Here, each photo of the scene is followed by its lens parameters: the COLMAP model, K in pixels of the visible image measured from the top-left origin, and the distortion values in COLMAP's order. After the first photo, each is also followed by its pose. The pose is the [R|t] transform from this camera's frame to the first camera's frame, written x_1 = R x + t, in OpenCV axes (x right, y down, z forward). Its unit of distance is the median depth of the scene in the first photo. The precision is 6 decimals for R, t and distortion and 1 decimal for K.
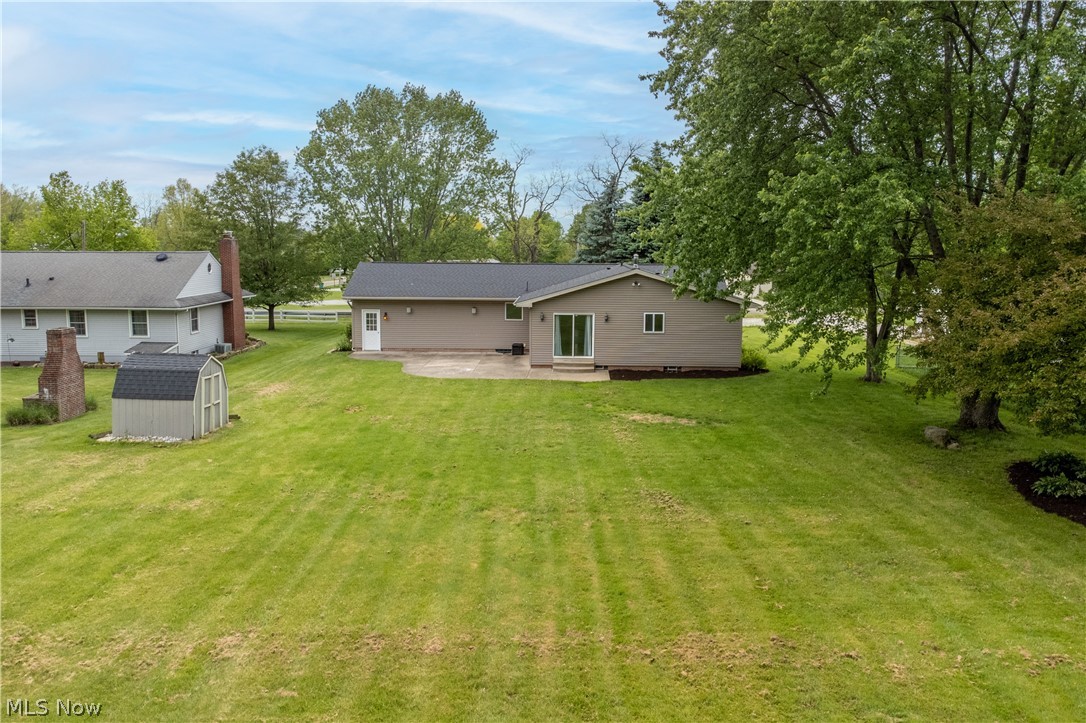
lens RADIAL K [[812.1, 0, 542.0], [0, 812.1, 334.3], [0, 0, 1]] dist [0.044981, -0.003309]
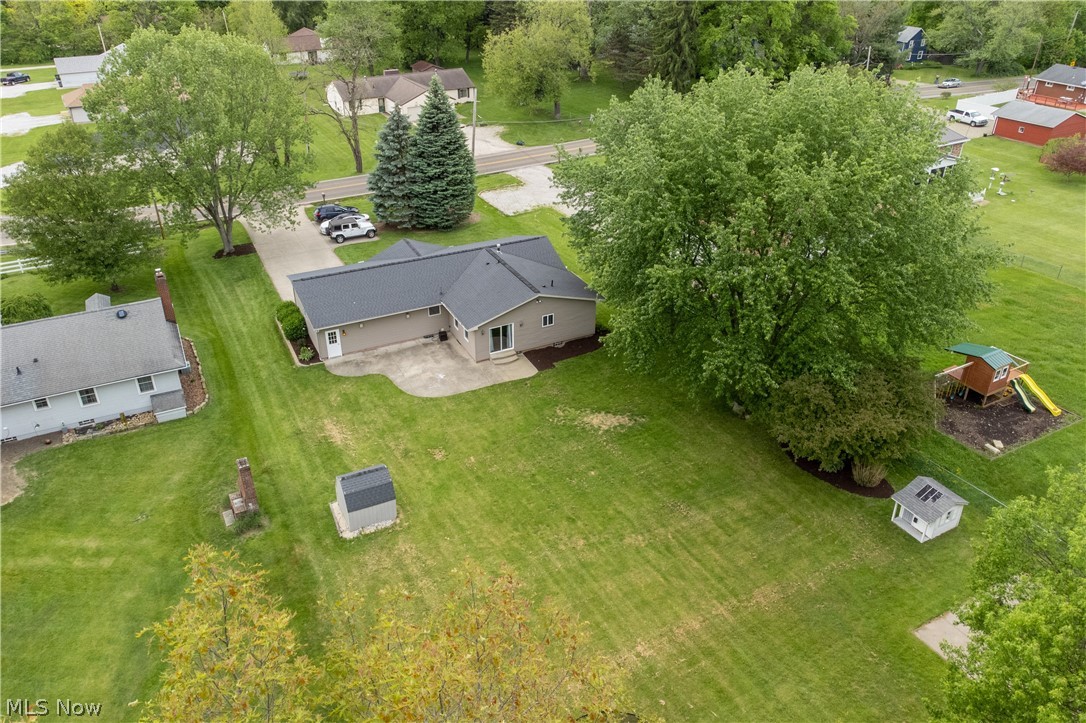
lens RADIAL K [[812.1, 0, 542.0], [0, 812.1, 334.3], [0, 0, 1]] dist [0.044981, -0.003309]
pose [[0.880260, -0.228209, 0.416008, -0.469043], [0.058363, 0.922162, 0.382375, -0.519435], [-0.470889, -0.312310, 0.825061, -0.265572]]
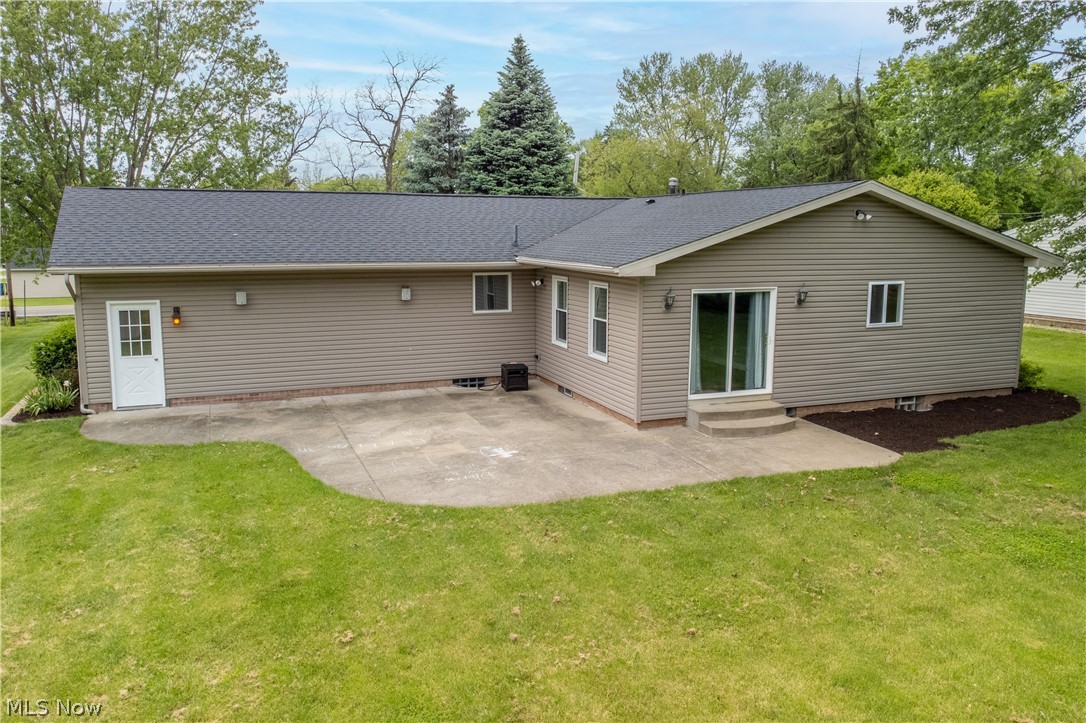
lens RADIAL K [[818.3, 0, 541.9], [0, 818.3, 331.4], [0, 0, 1]] dist [0.013904, 0.003295]
pose [[0.916842, -0.053993, 0.395583, -0.190191], [0.047917, 0.998533, 0.025233, -0.016889], [-0.396365, -0.004179, 0.918083, 0.578247]]
